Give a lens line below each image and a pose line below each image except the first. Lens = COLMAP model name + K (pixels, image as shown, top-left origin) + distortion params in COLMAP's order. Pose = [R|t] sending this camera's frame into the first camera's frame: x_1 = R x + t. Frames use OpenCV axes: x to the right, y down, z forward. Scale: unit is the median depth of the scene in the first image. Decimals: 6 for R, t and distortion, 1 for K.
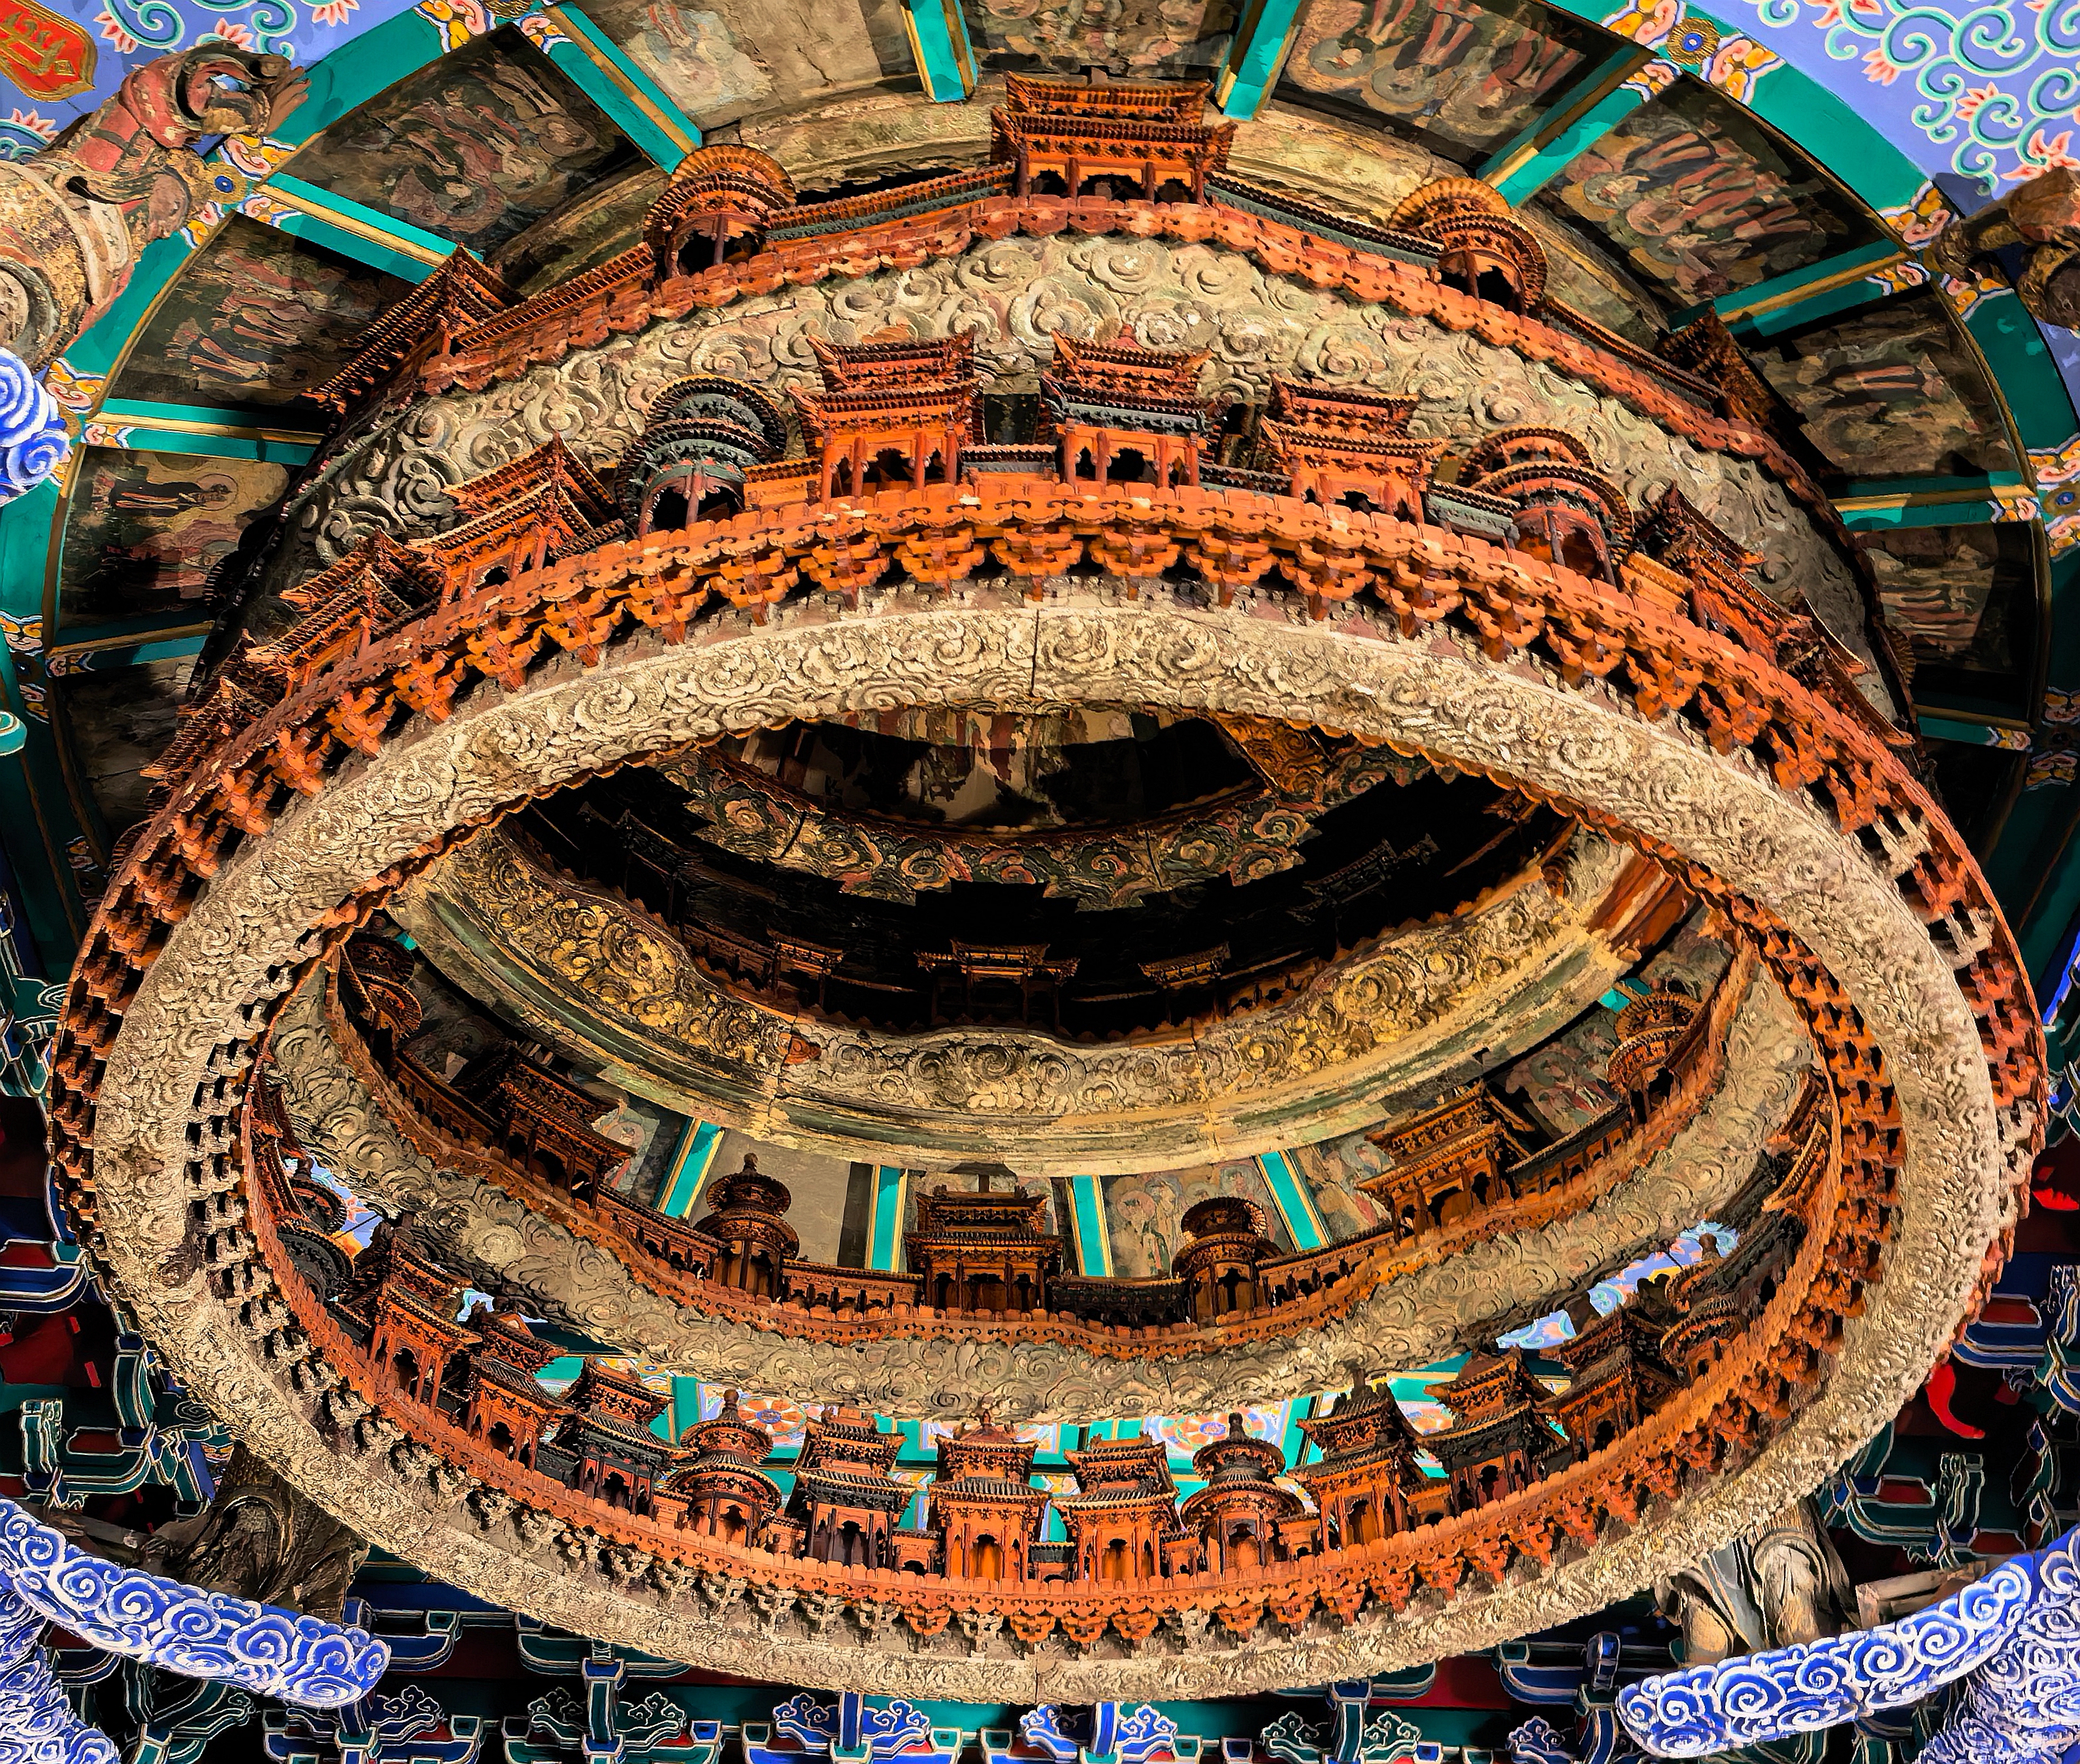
lens RADIAL K [[2572.8, 0, 919.1], [0, 2572.8, 1024.5], [0, 0, 1]] dist [0.018388, 0.000000]
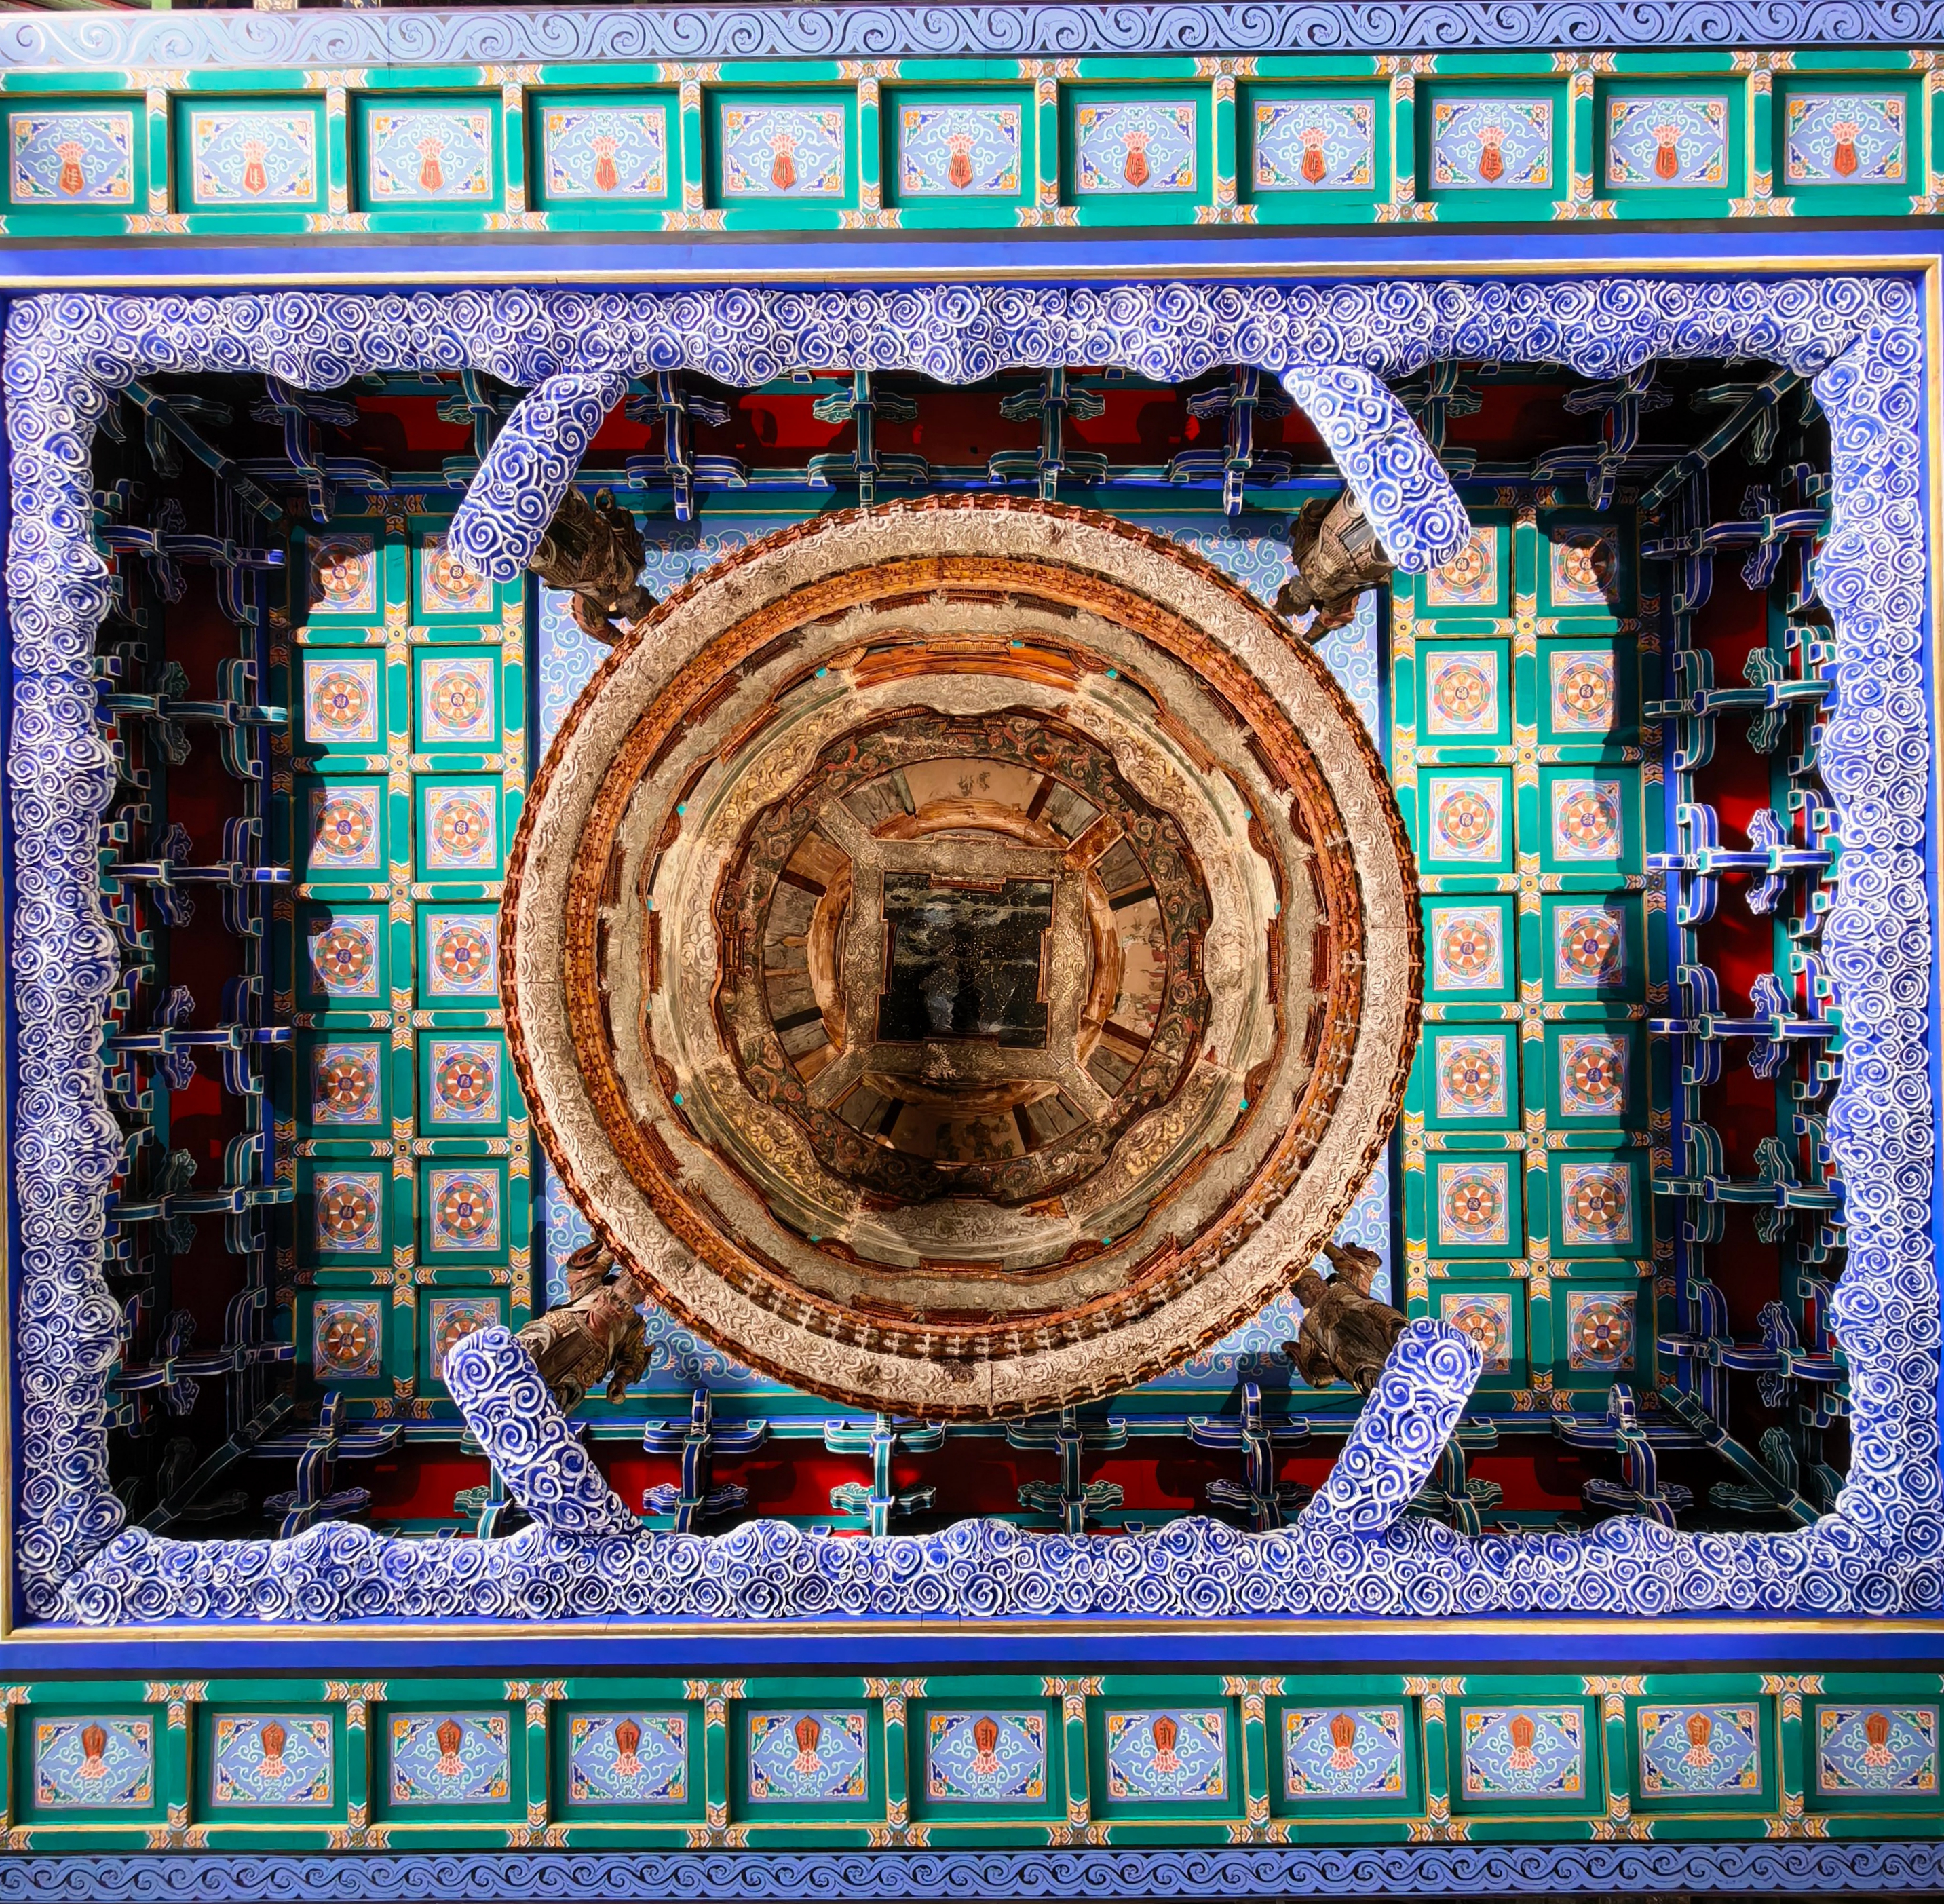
lens RADIAL K [[1074.4, 0, 973.2], [0, 1074.4, 957.4], [0, 0, 1]] dist [0.008341, -0.004887]
pose [[-0.030167, -0.999151, 0.028068, 0.014631], [0.681514, -0.041102, -0.730650, 0.575230], [0.731183, -0.002912, 0.682176, 0.327925]]
